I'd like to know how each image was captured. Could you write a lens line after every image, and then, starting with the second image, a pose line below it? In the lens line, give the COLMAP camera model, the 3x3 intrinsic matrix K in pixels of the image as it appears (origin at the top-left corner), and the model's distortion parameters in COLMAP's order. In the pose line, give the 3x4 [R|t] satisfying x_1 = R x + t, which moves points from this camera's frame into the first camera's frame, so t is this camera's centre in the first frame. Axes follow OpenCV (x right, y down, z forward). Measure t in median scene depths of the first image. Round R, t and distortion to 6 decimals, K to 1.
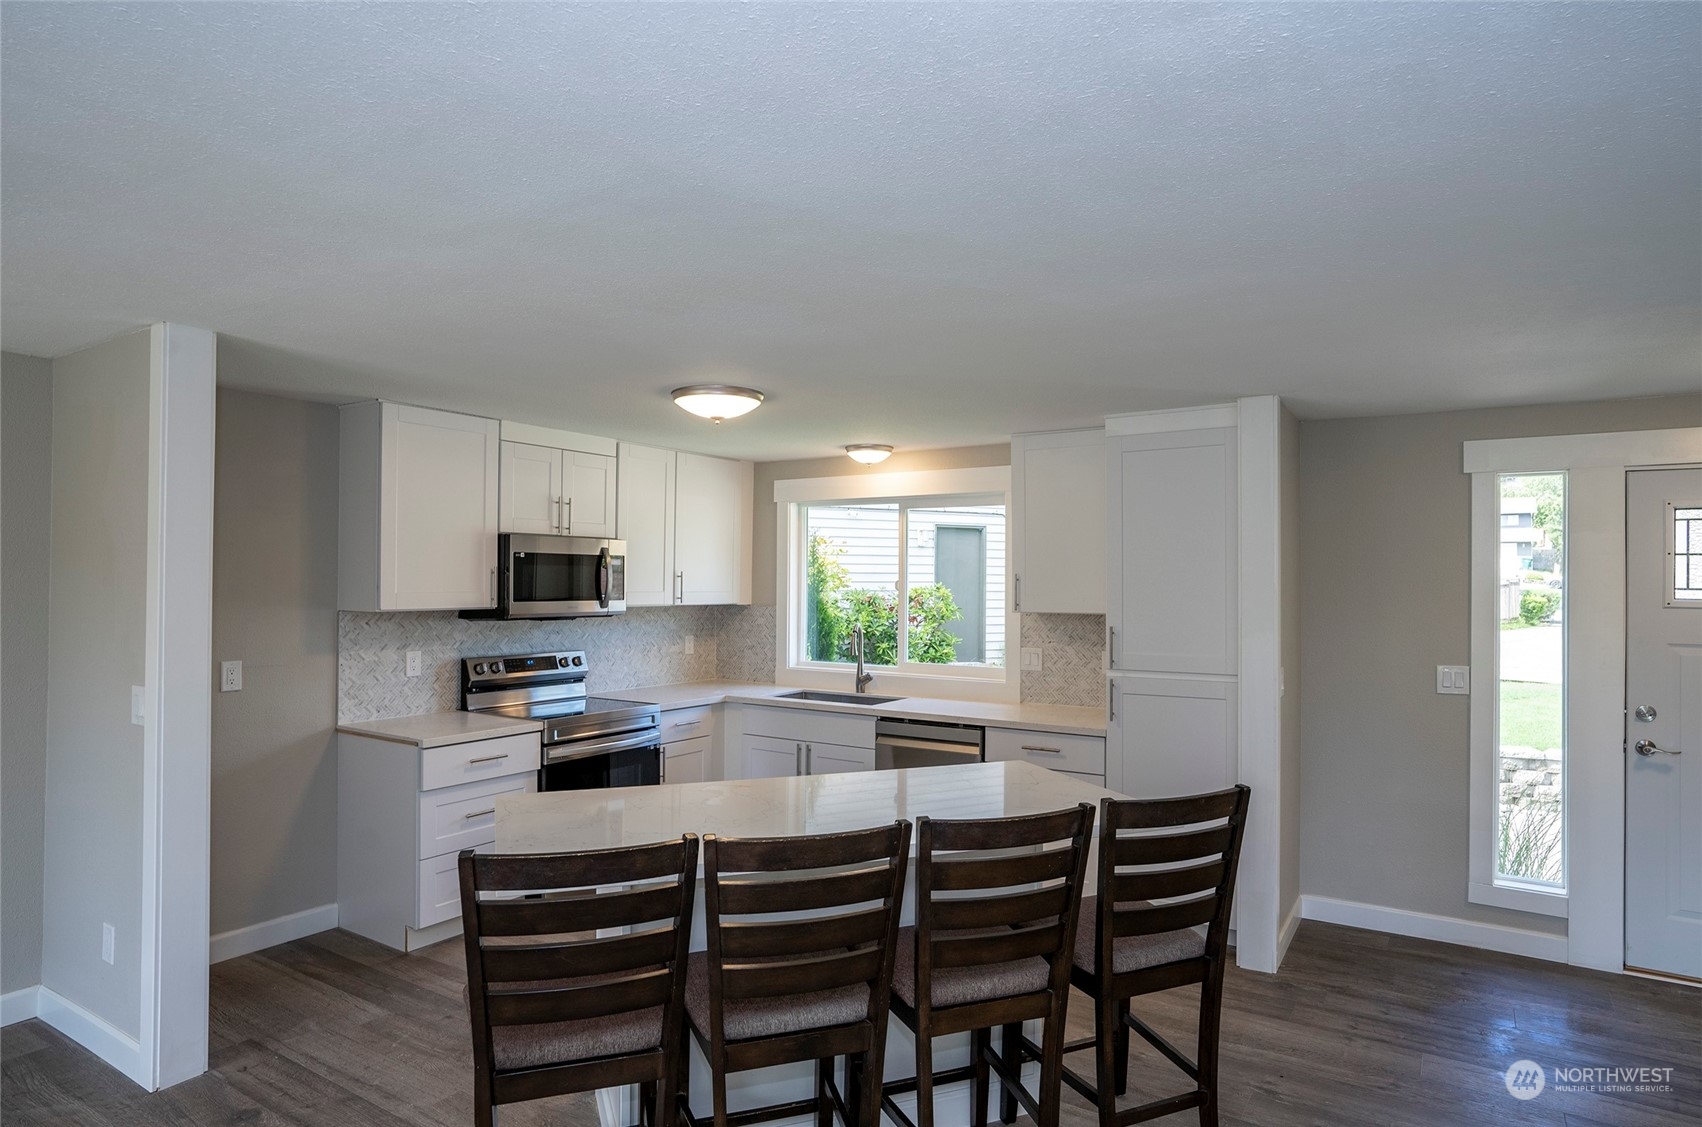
lens RADIAL K [[959.9, 0, 870.9], [0, 959.9, 574.2], [0, 0, 1]] dist [-0.053800, 0.038696]
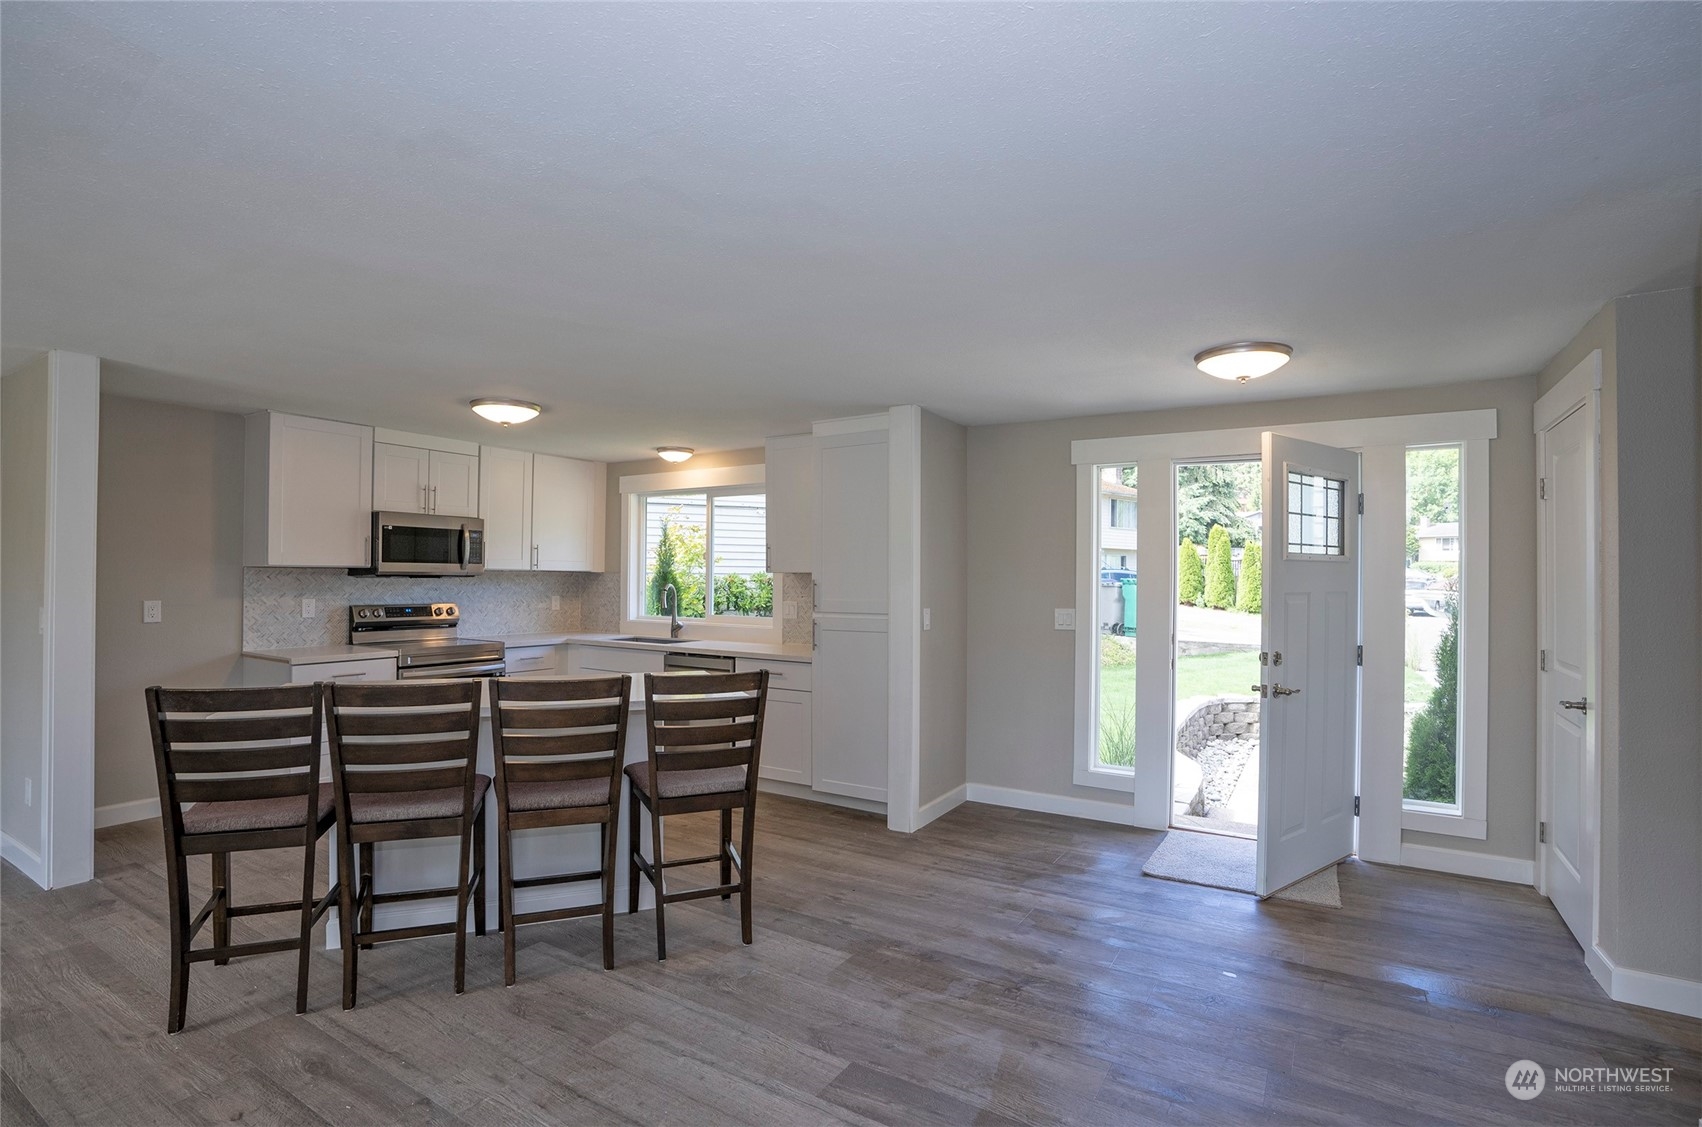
lens RADIAL K [[794.9, 0, 857.5], [0, 794.9, 568.8], [0, 0, 1]] dist [-0.073039, 0.029549]
pose [[0.999865, 0.001590, 0.016340, 0.259960], [-0.001549, 0.999996, -0.002512, 0.037488], [-0.016344, 0.002487, 0.999863, -0.098435]]
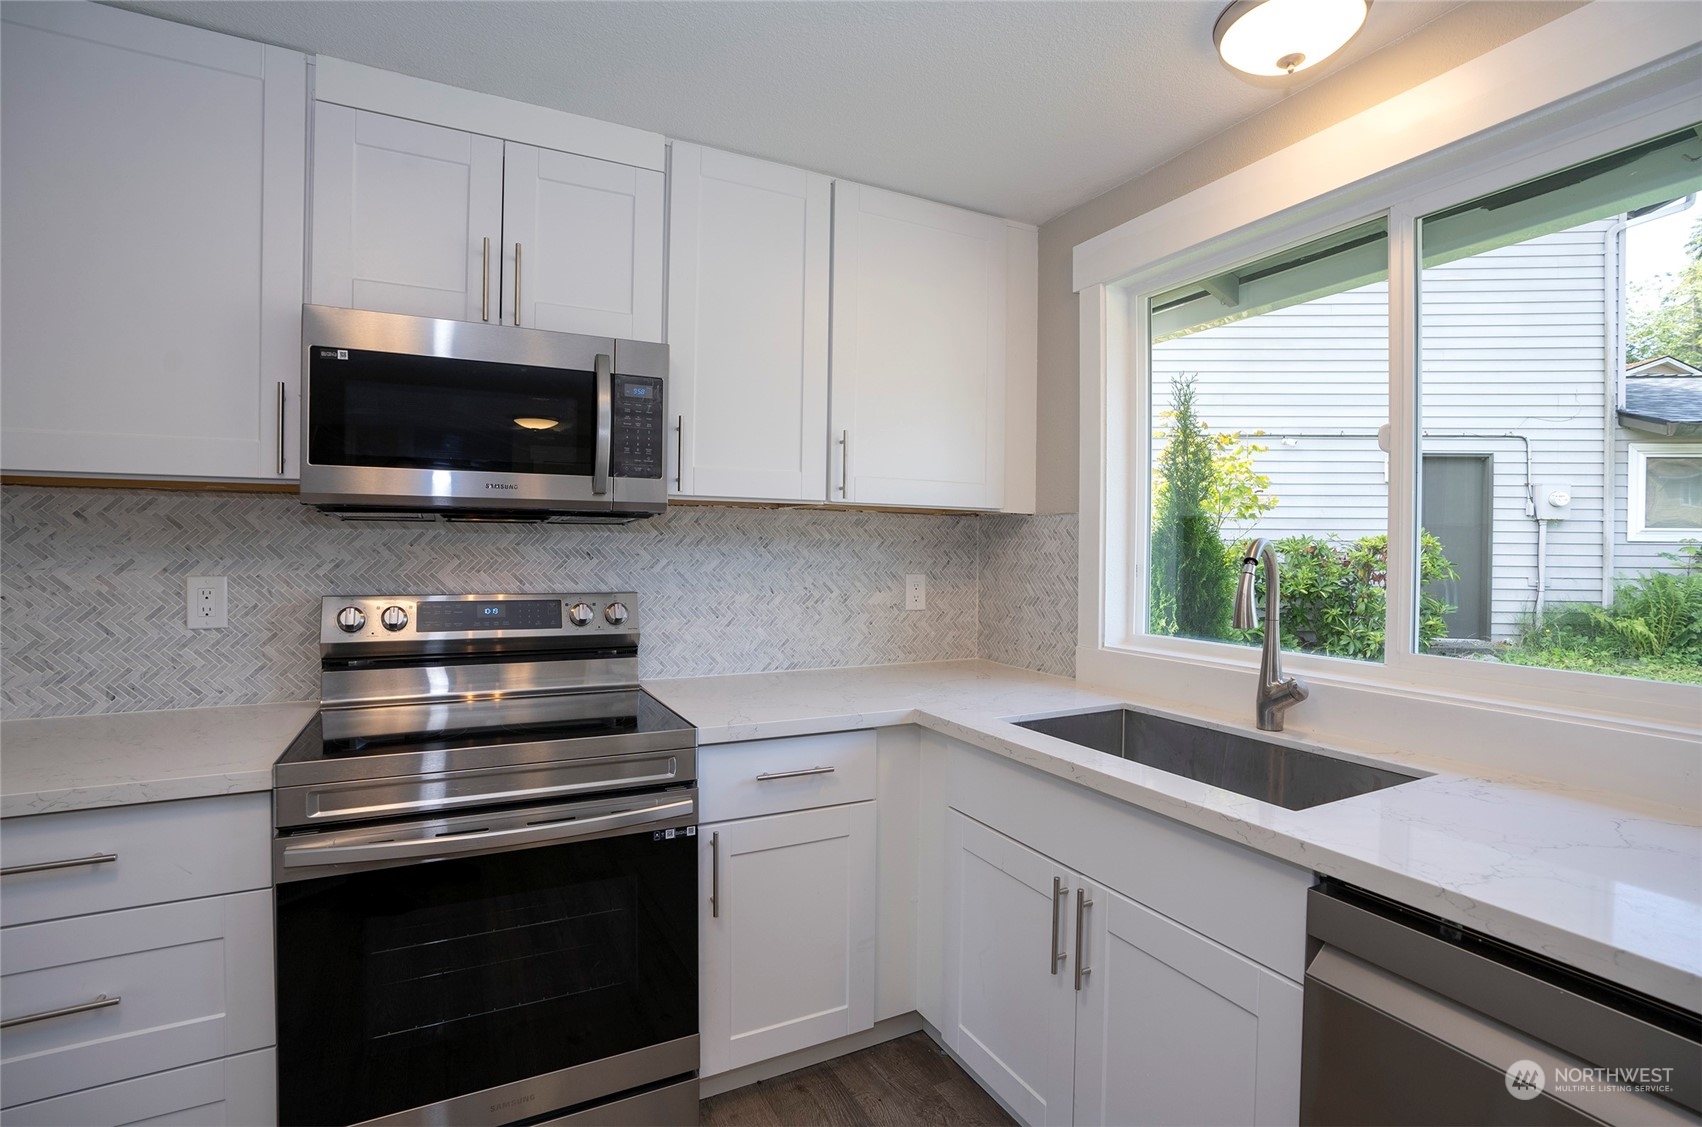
lens RADIAL K [[794.9, 0, 857.5], [0, 794.9, 568.8], [0, 0, 1]] dist [-0.073039, 0.029549]
pose [[0.860051, 0.012148, -0.510063, 0.005873], [0.002276, 0.999615, 0.027645, 0.062430], [0.510202, -0.024937, 0.859693, 0.780053]]
